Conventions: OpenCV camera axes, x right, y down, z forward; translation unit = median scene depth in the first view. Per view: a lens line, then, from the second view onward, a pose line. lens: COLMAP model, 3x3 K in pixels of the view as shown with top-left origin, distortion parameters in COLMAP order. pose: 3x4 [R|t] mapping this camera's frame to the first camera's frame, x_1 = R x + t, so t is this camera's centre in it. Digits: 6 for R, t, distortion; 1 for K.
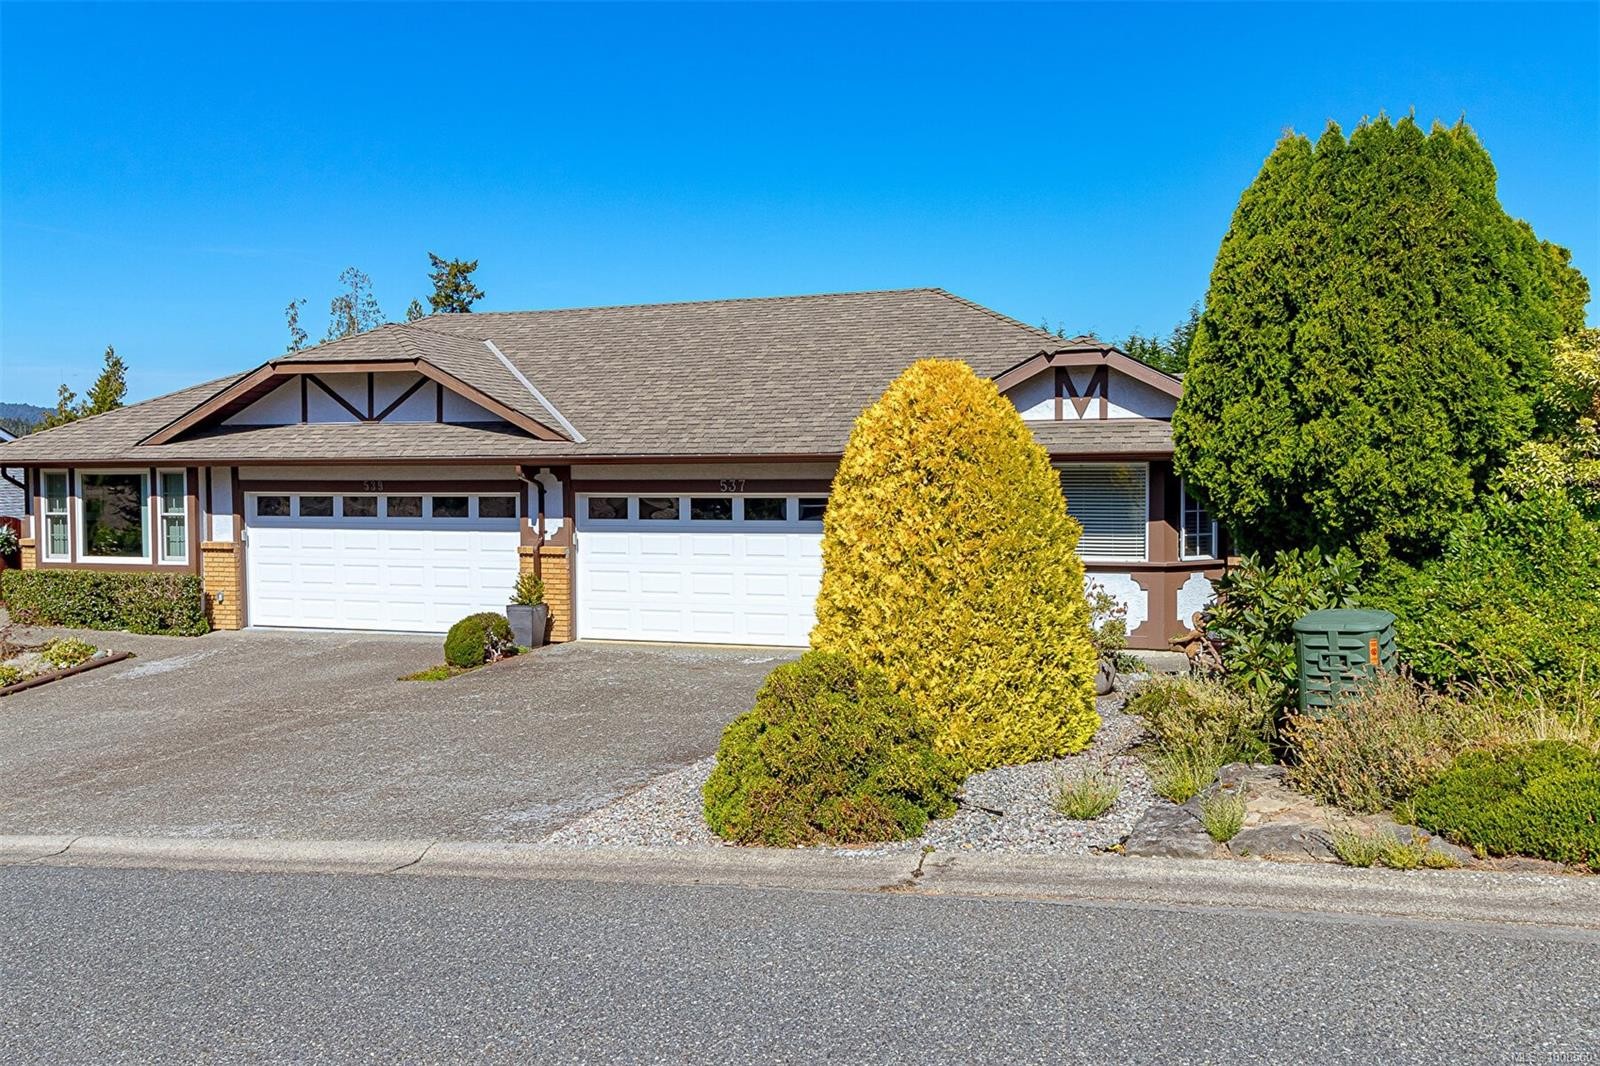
lens RADIAL K [[1265.8, 0, 793.9], [0, 1265.8, 537.6], [0, 0, 1]] dist [-0.005805, 0.025242]
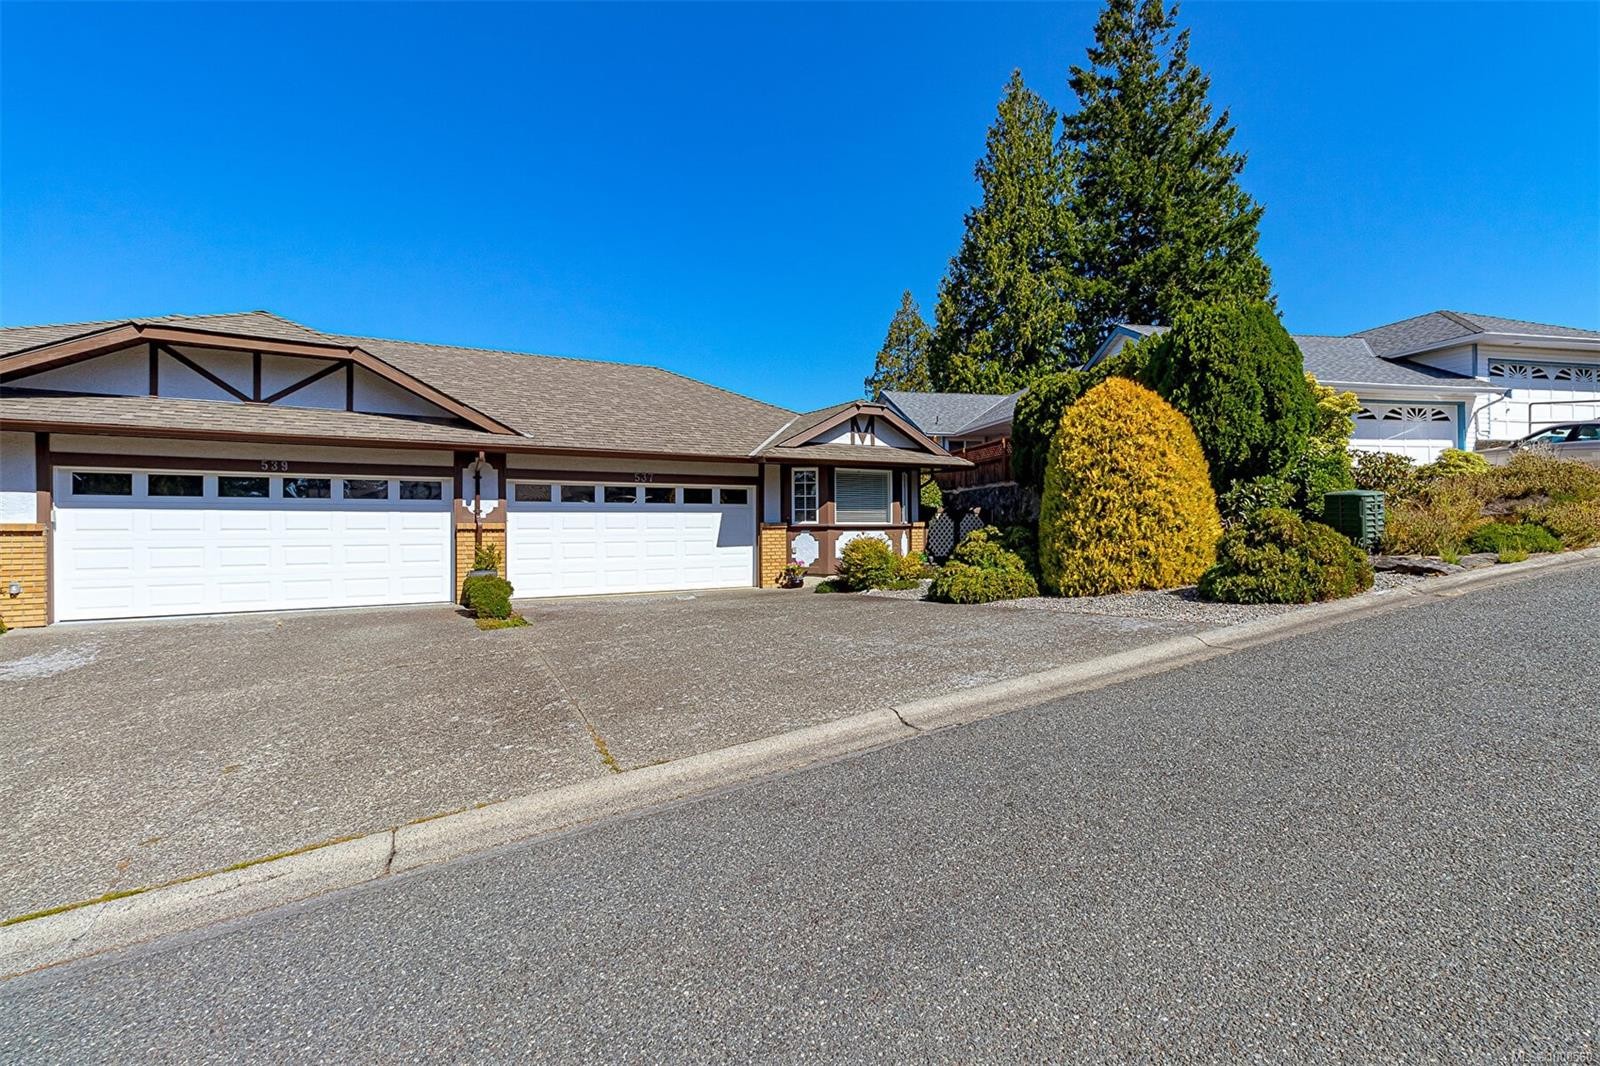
lens RADIAL K [[740.8, 0, 796.6], [0, 740.8, 533.7], [0, 0, 1]] dist [-0.000167, 0.001500]
pose [[0.667163, -0.002211, 0.744909, -0.519152], [0.044039, 0.998364, -0.036480, 0.055440], [-0.743609, 0.057143, 0.666168, 0.318833]]
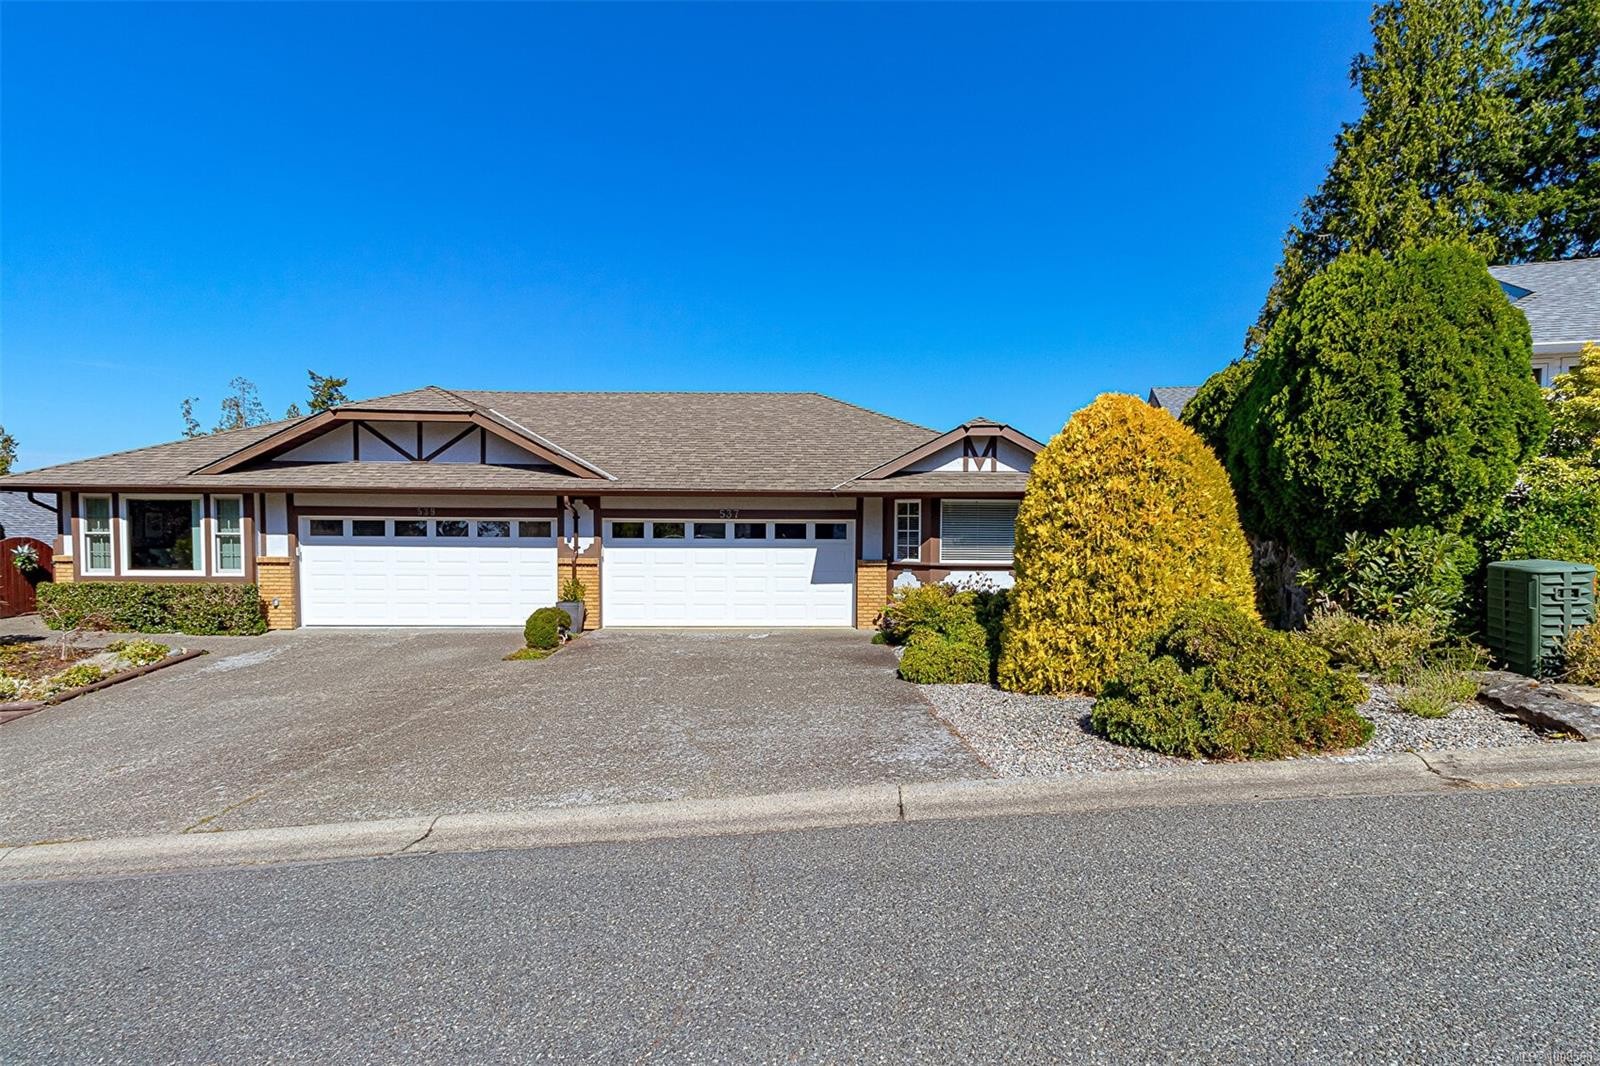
lens RADIAL K [[740.8, 0, 793.4], [0, 740.8, 578.4], [0, 0, 1]] dist [-0.000167, 0.001500]
pose [[0.942966, -0.008415, 0.332783, -0.244740], [0.007047, 0.999961, 0.005318, 0.025839], [-0.332815, -0.002670, 0.942988, 0.186280]]
